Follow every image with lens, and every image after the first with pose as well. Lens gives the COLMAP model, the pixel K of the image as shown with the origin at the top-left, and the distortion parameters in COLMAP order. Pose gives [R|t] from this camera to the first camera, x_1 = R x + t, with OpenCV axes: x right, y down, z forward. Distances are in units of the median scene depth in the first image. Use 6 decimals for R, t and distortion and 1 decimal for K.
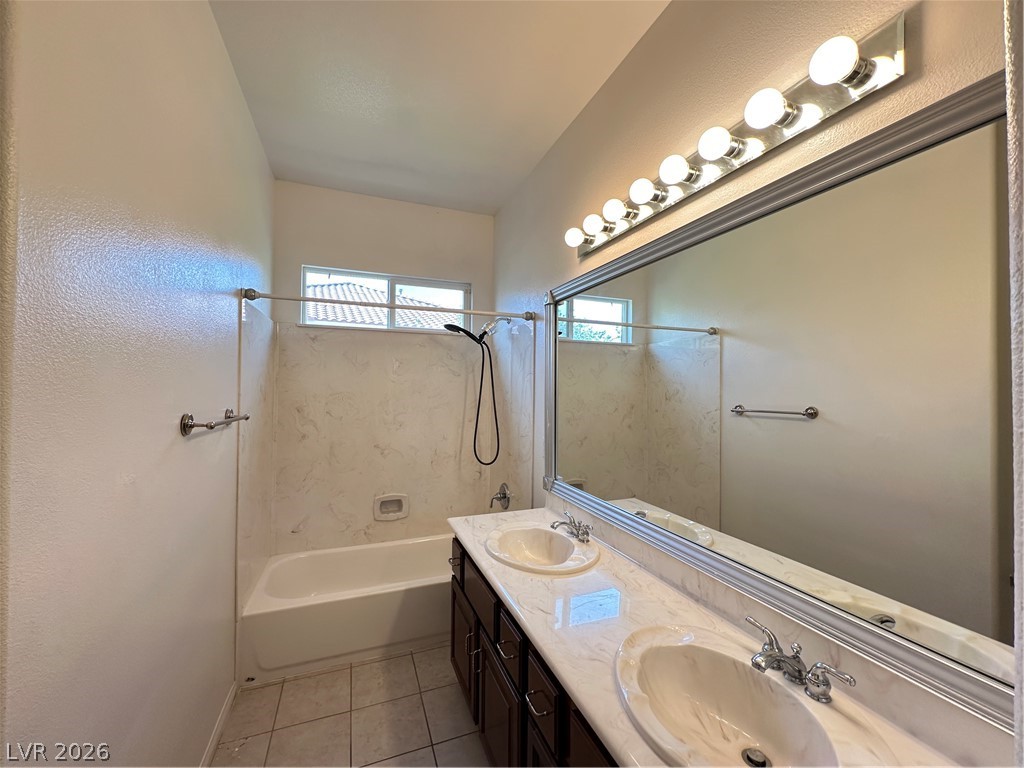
lens RADIAL K [[414.4, 0, 509.6], [0, 414.4, 381.9], [0, 0, 1]] dist [0.009546, -0.001119]
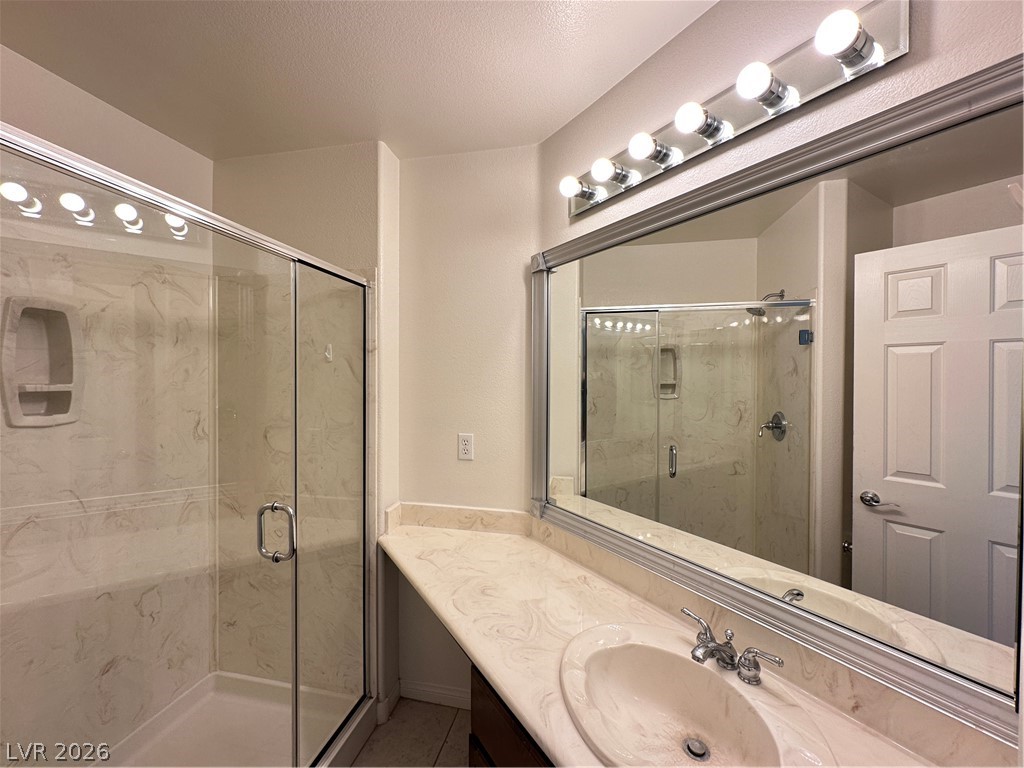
lens RADIAL K [[400.3, 0, 516.7], [0, 400.3, 388.1], [0, 0, 1]] dist [0.001363, -0.000720]
pose [[0.971316, 0.007502, 0.237676, -0.070819], [-0.014881, 0.999461, 0.029265, 0.002017], [-0.237328, -0.031962, 0.970904, 0.185269]]
